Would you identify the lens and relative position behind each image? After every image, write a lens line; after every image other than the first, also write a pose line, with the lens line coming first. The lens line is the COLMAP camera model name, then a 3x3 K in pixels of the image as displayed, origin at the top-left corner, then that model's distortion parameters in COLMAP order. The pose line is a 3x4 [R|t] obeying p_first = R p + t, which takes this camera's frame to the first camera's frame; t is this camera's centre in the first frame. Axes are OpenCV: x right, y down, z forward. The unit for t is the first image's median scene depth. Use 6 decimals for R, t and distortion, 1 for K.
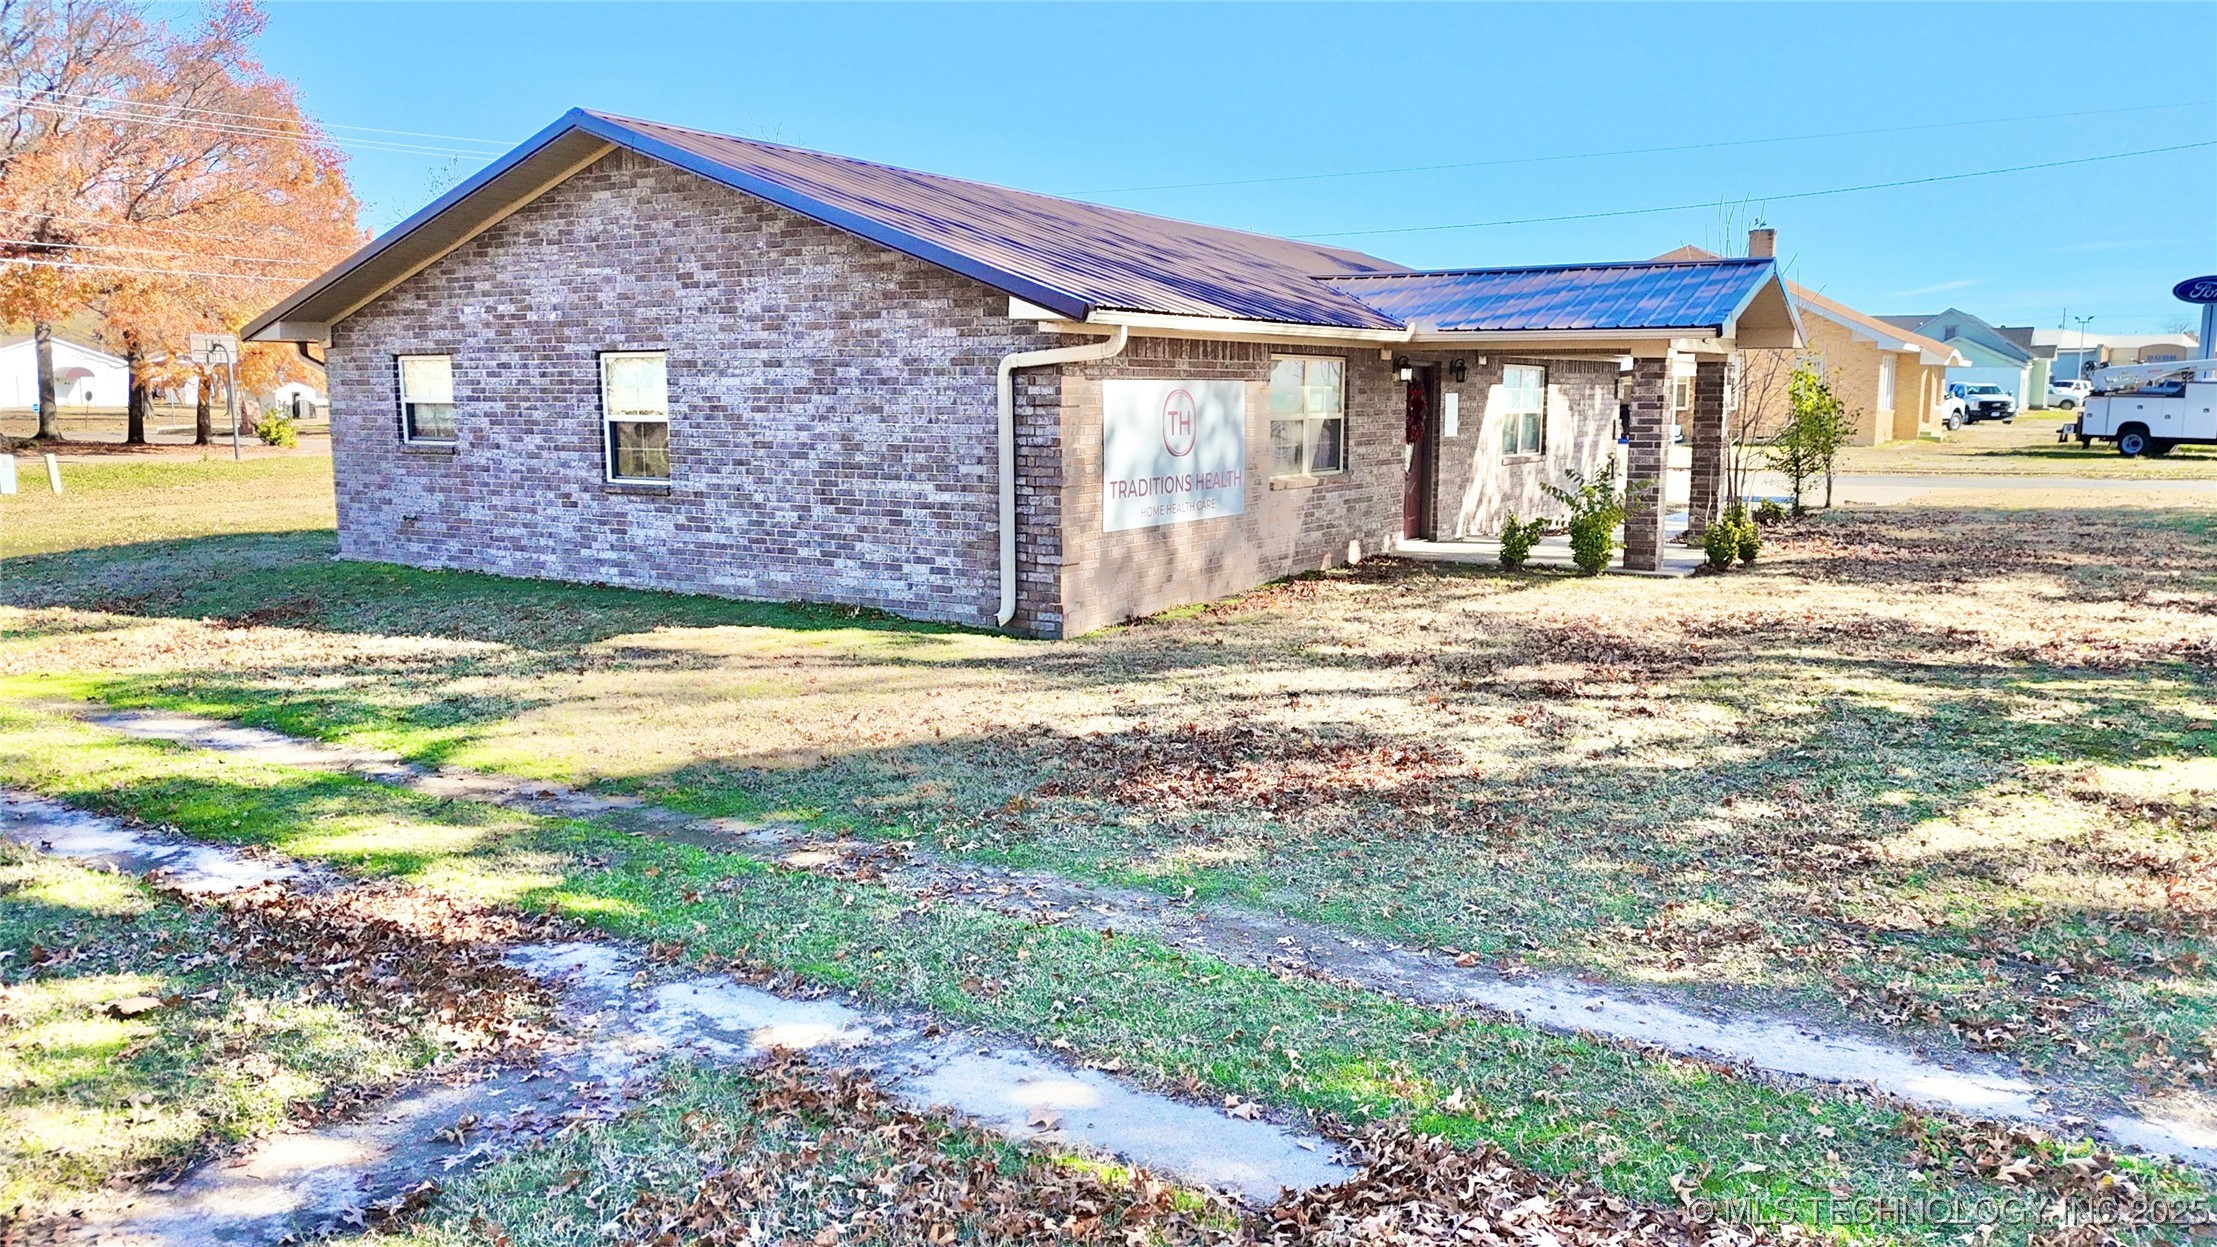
lens RADIAL K [[1626.6, 0, 1106.3], [0, 1626.6, 622.0], [0, 0, 1]] dist [0.059471, -0.032883]
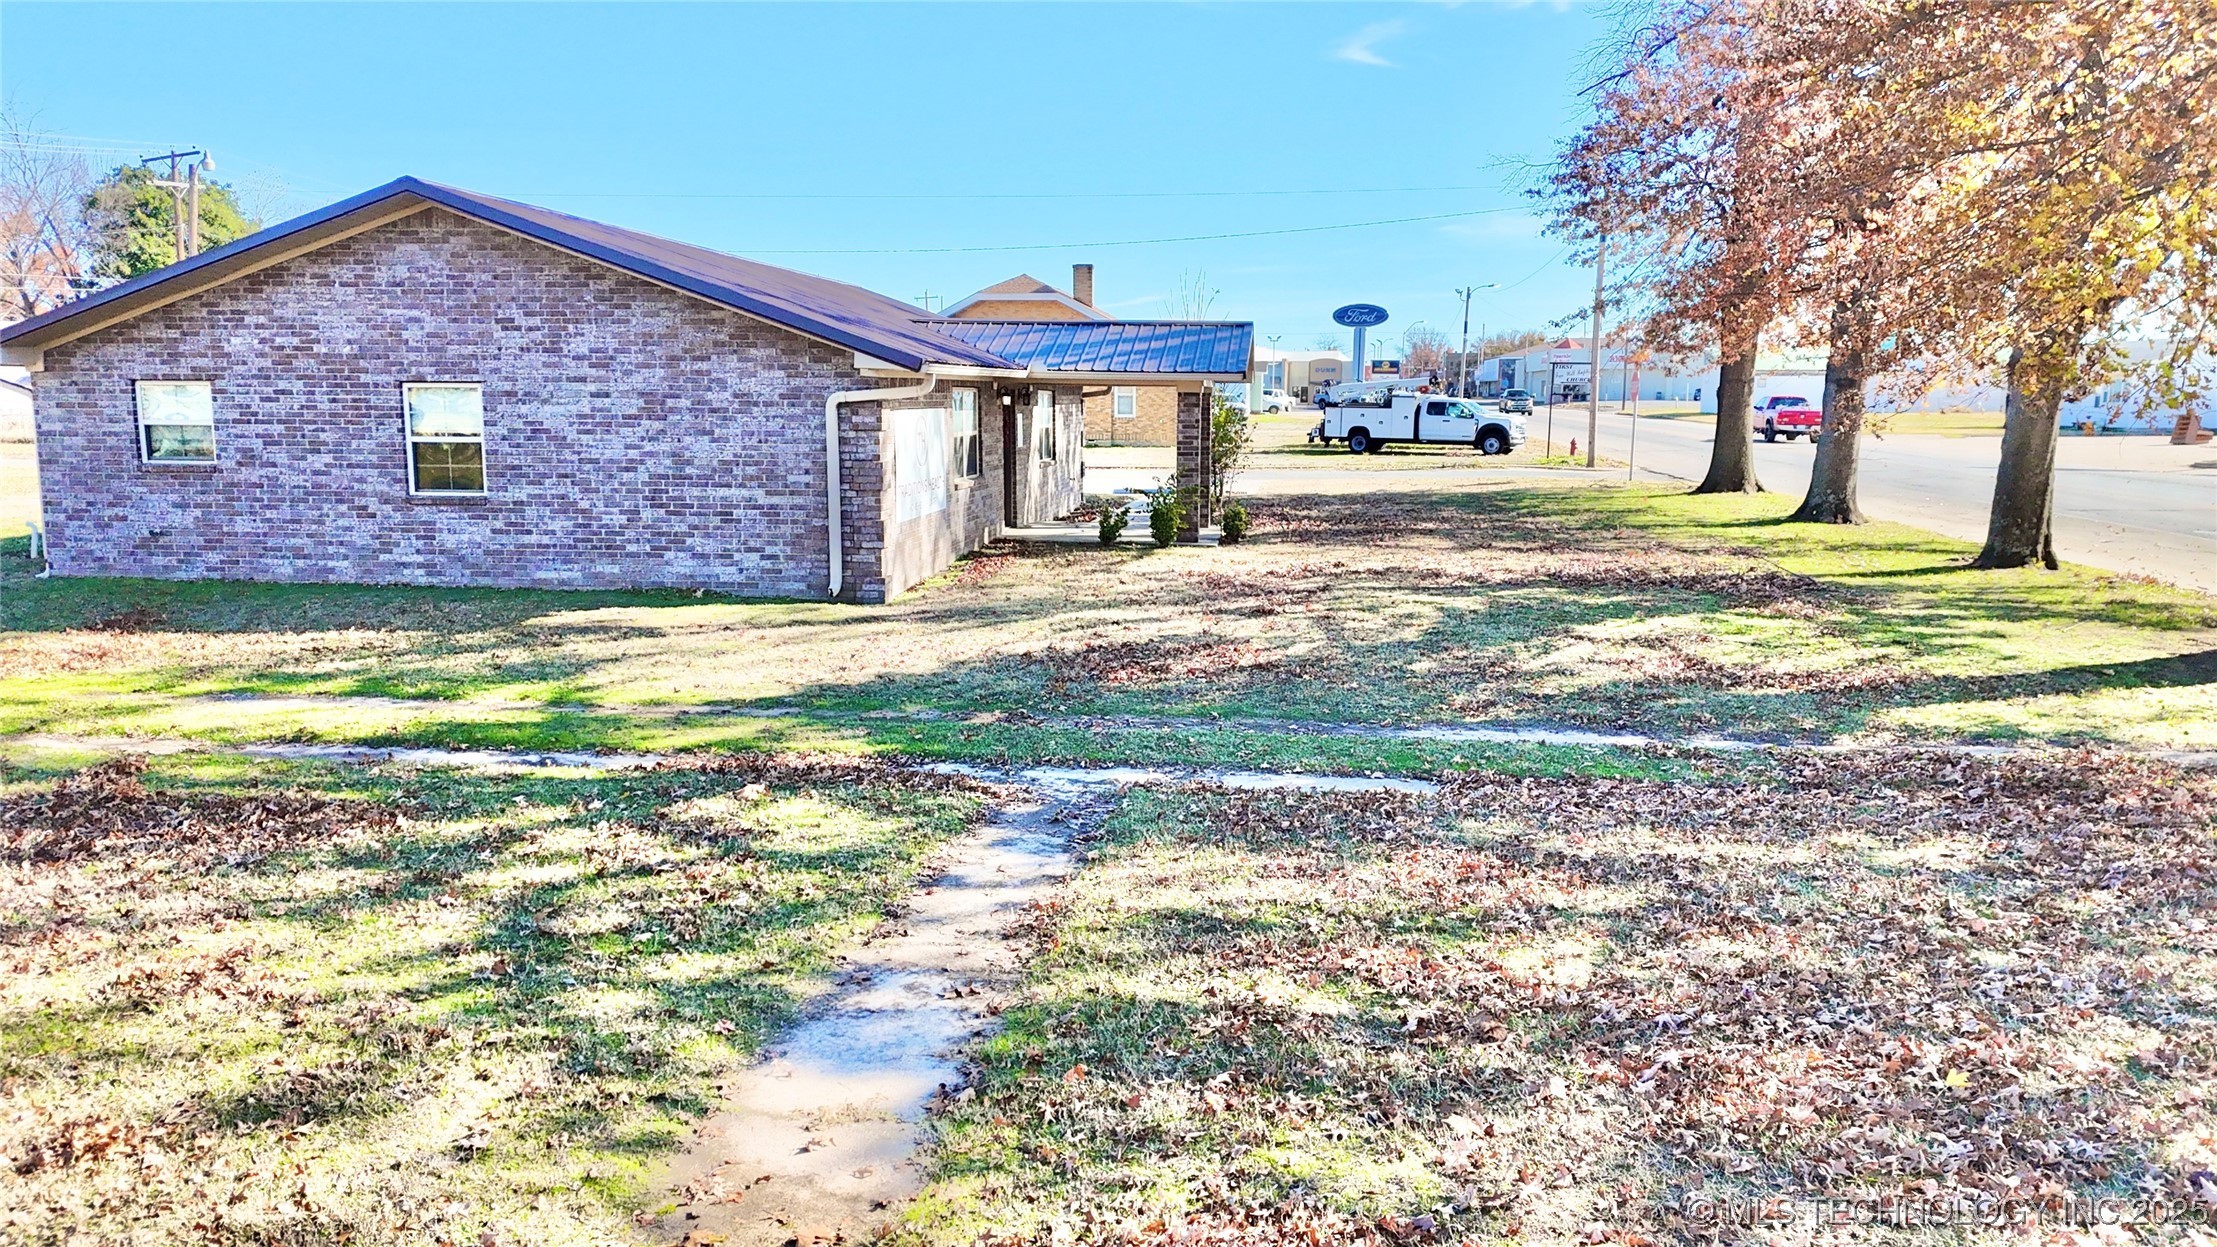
lens RADIAL K [[1626.6, 0, 1106.4], [0, 1626.6, 616.3], [0, 0, 1]] dist [0.059471, -0.032883]
pose [[0.905124, -0.054344, 0.421660, -0.365656], [0.055485, 0.998414, 0.009574, 0.016087], [-0.421512, 0.014730, 0.906703, -0.257029]]
